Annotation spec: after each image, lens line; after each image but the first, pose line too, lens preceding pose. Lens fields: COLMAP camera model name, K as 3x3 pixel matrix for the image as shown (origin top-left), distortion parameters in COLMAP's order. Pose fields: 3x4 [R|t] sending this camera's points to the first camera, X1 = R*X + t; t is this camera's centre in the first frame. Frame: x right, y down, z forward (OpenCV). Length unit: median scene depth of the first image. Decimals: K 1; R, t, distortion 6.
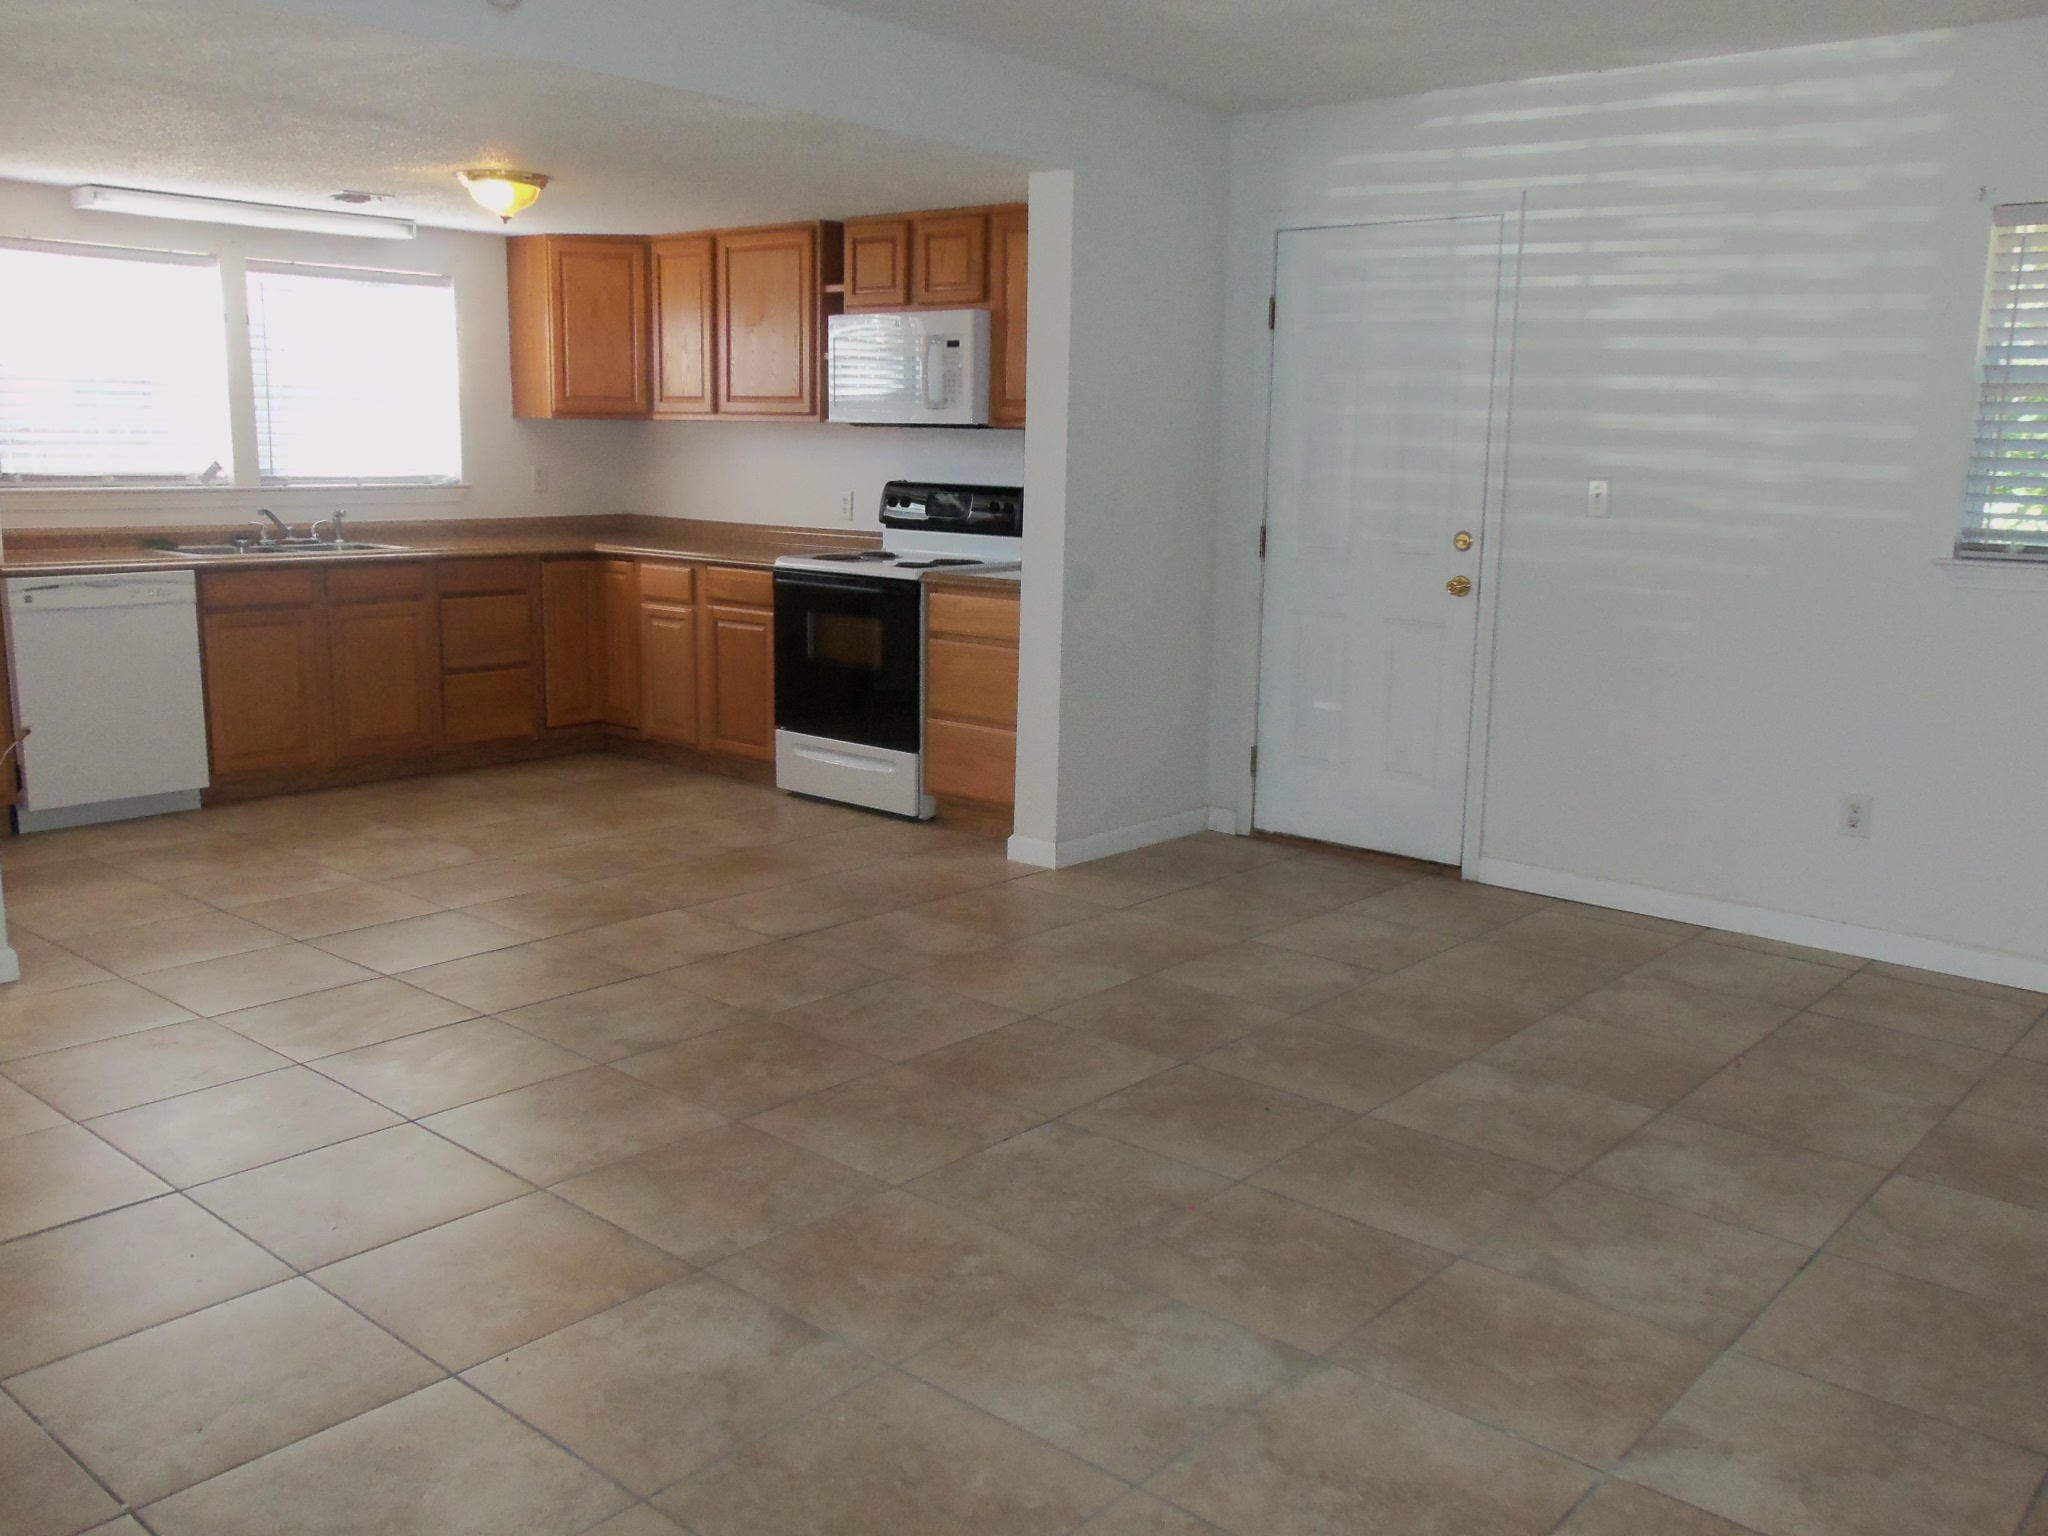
lens RADIAL K [[1735.5, 0, 1024.0], [0, 1735.5, 768.0], [0, 0, 1]] dist [-0.008280, 0.007377]
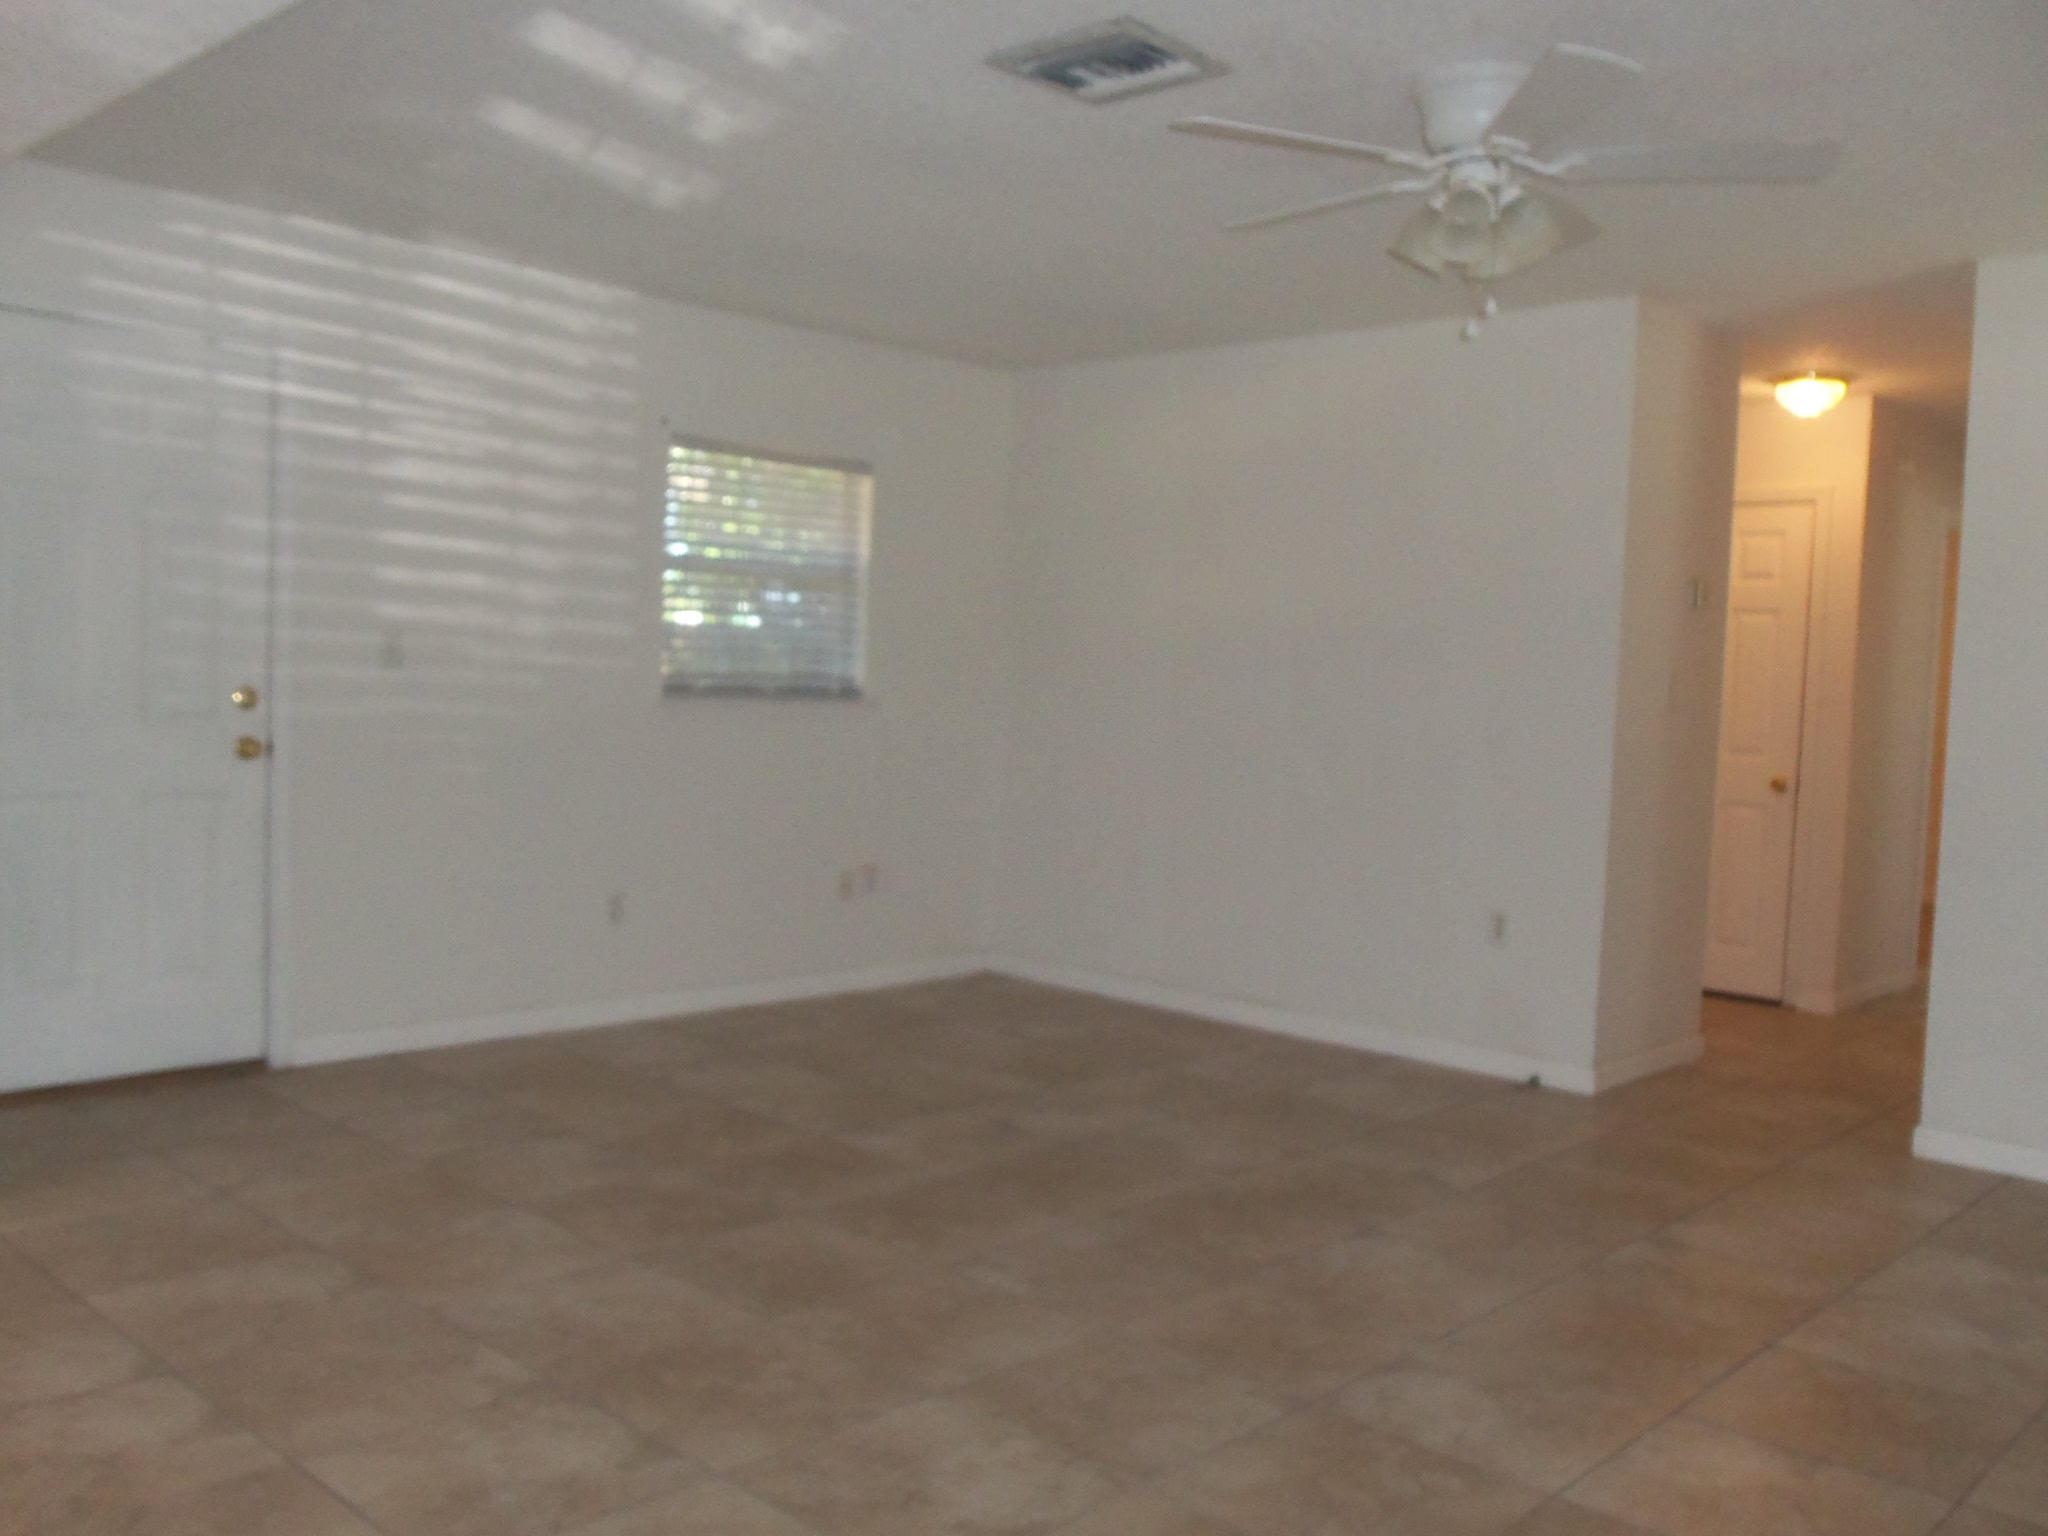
lens RADIAL K [[1764.8, 0, 1009.5], [0, 1764.8, 770.1], [0, 0, 1]] dist [-0.041320, 0.086496]
pose [[0.042710, -0.072952, 0.996421, -0.728491], [0.148647, 0.986694, 0.065868, -0.107490], [-0.987968, 0.145302, 0.052986, 0.641843]]
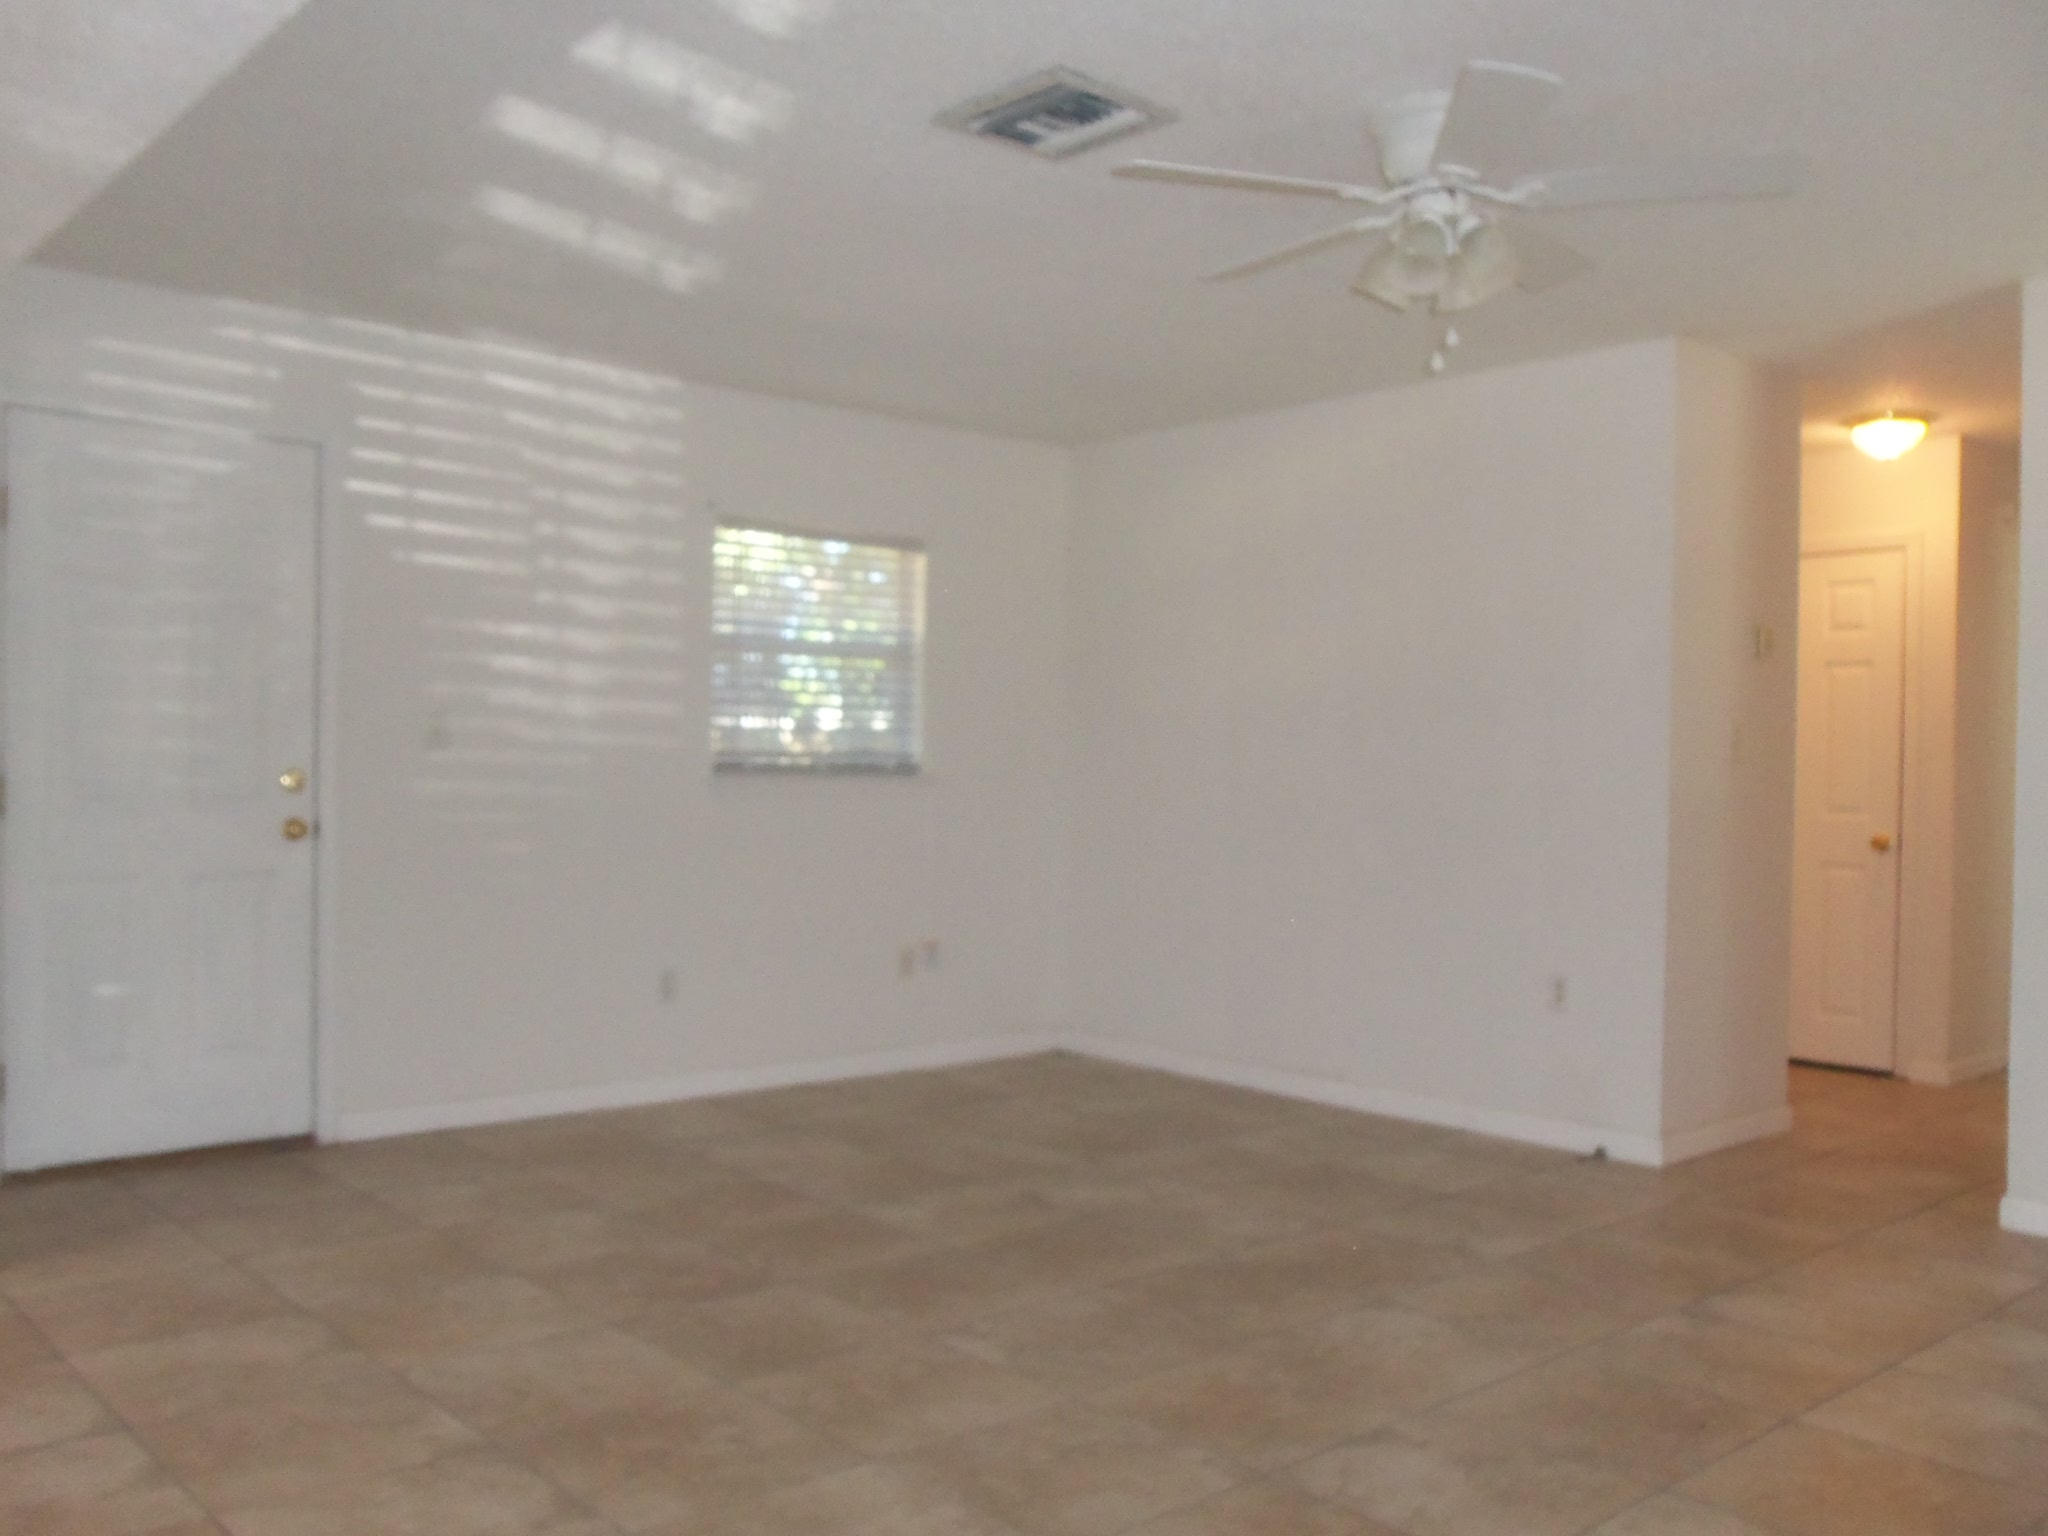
lens RADIAL K [[1763.7, 0, 1016.9], [0, 1763.7, 773.7], [0, 0, 1]] dist [-0.036688, 0.066974]
pose [[0.129503, -0.022237, 0.991330, -0.712771], [0.172178, 0.985066, -0.000396, -0.076084], [-0.976516, 0.170736, 0.131397, 0.565518]]
